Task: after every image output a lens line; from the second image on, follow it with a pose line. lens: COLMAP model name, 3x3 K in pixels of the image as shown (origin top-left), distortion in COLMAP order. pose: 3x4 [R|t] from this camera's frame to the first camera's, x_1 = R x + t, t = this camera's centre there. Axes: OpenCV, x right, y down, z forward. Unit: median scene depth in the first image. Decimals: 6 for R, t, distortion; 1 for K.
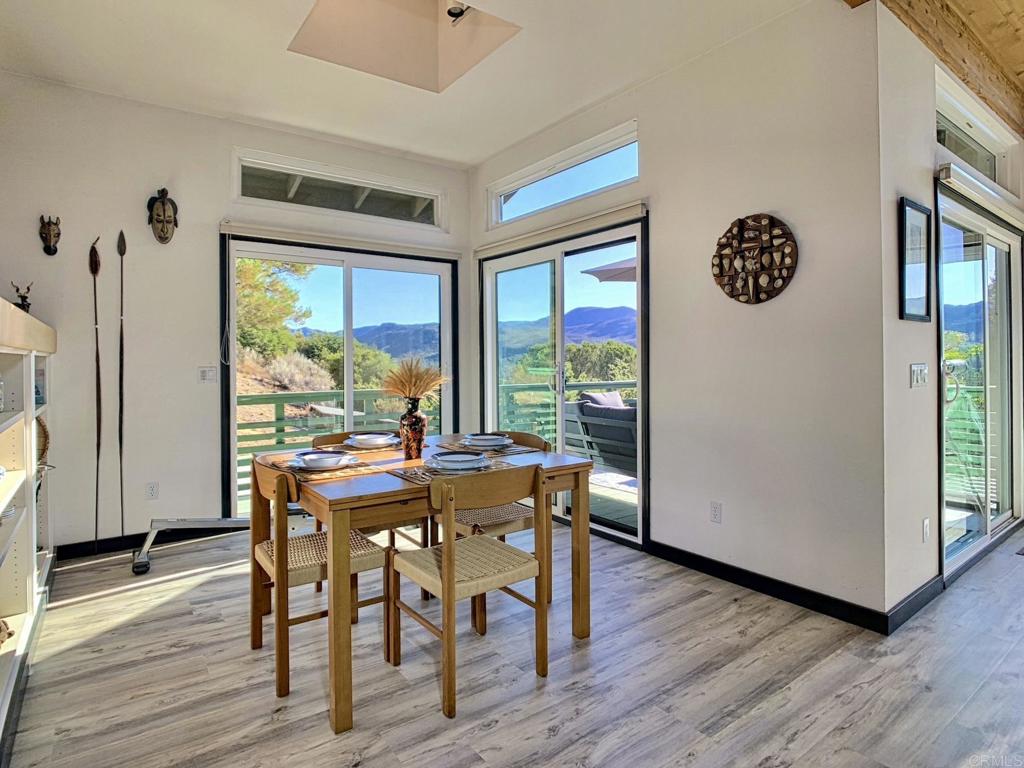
lens RADIAL K [[567.2, 0, 513.9], [0, 567.2, 357.0], [0, 0, 1]] dist [-0.058570, 0.019857]
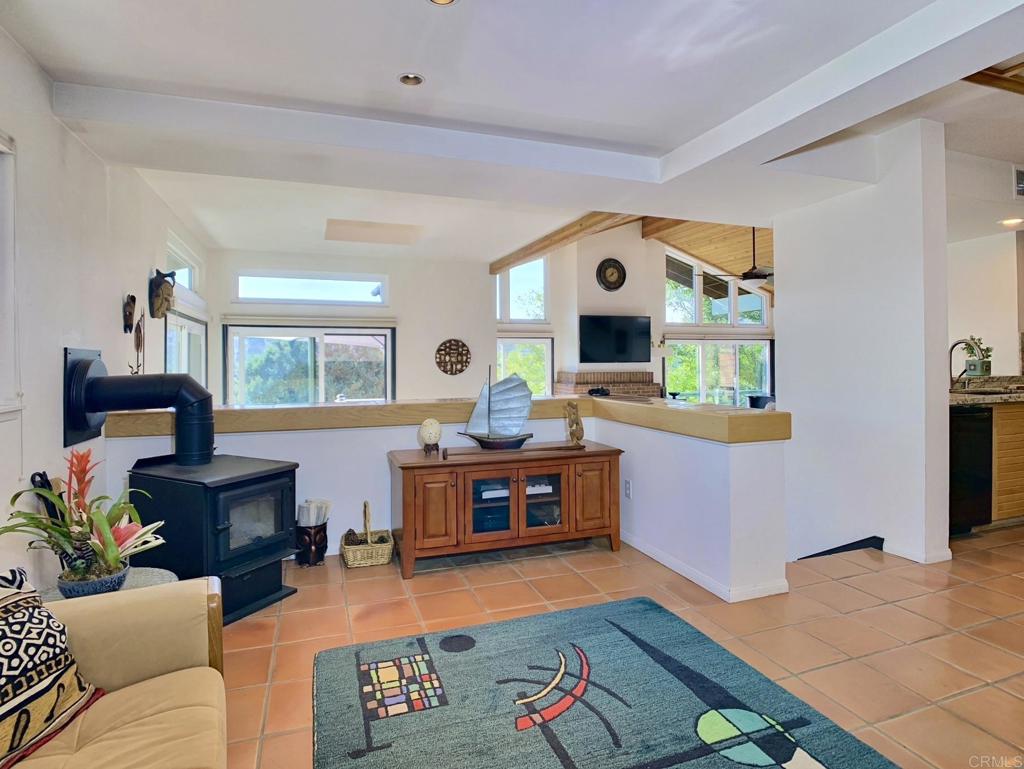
lens RADIAL K [[567.2, 0, 513.9], [0, 567.2, 357.5], [0, 0, 1]] dist [-0.058570, 0.019857]
pose [[0.284600, 0.007322, 0.958618, -1.772956], [0.000685, 0.999969, -0.007842, -0.144368], [-0.958646, 0.002888, 0.284586, 0.035005]]
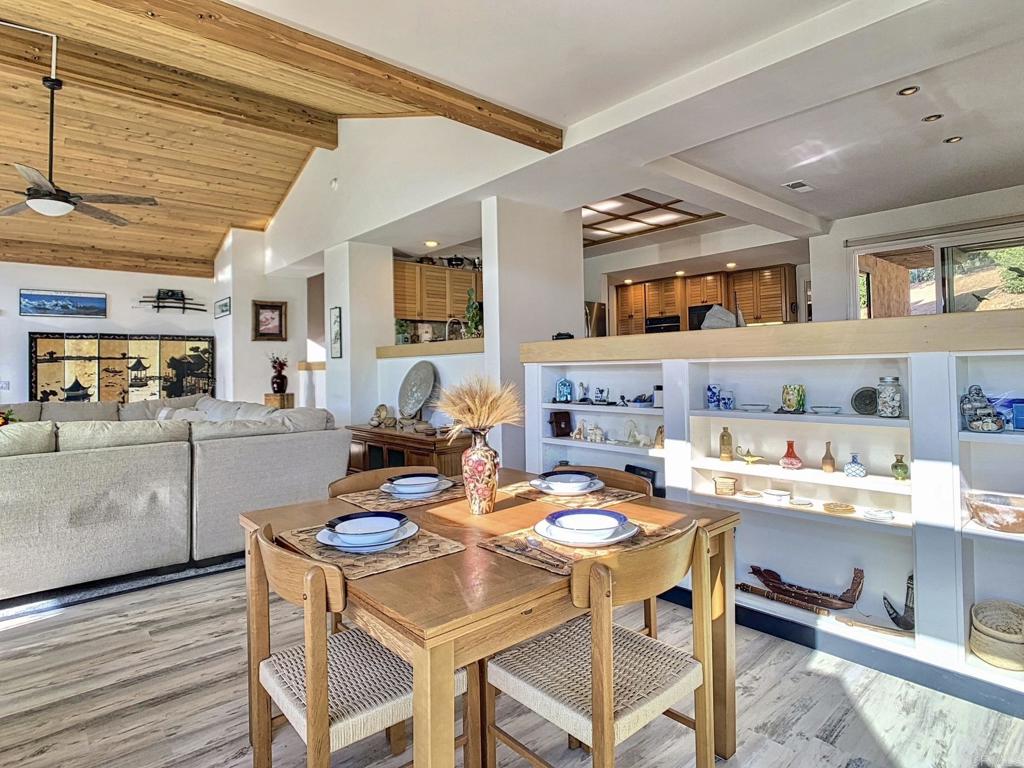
lens RADIAL K [[567.2, 0, 513.9], [0, 567.2, 357.0], [0, 0, 1]] dist [-0.058570, 0.019857]
pose [[-0.995713, 0.022475, -0.089719, -0.136561], [0.024532, 0.999459, -0.021899, -0.001547], [0.089179, -0.024006, -0.995726, 1.452244]]
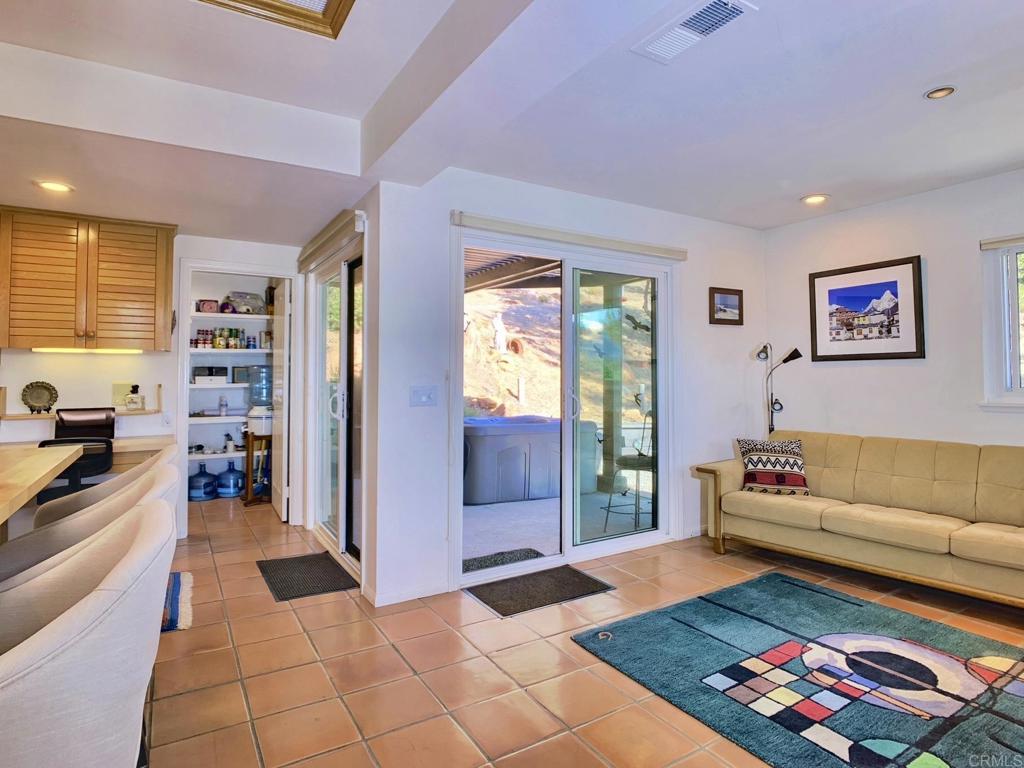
lens RADIAL K [[567.2, 0, 513.9], [0, 567.2, 357.0], [0, 0, 1]] dist [-0.058570, 0.019857]
pose [[-0.088254, -0.022752, -0.995838, -0.581094], [0.006815, 0.999702, -0.023444, -0.160654], [0.996075, -0.008856, -0.088073, -0.363876]]
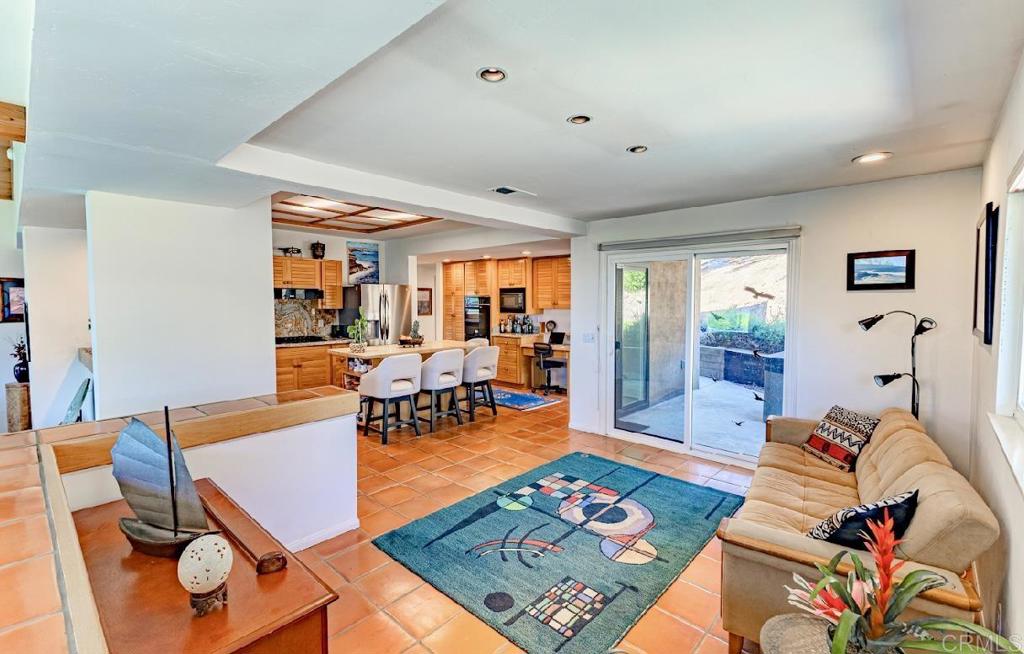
lens RADIAL K [[453.8, 0, 512.0], [0, 453.8, 327.0], [0, 0, 1]] dist [0.001970, -0.000012]
pose [[-0.979753, 0.019799, -0.199230, -0.944218], [0.008637, 0.998351, 0.056744, -0.253963], [0.200025, 0.053875, -0.978309, 1.035152]]
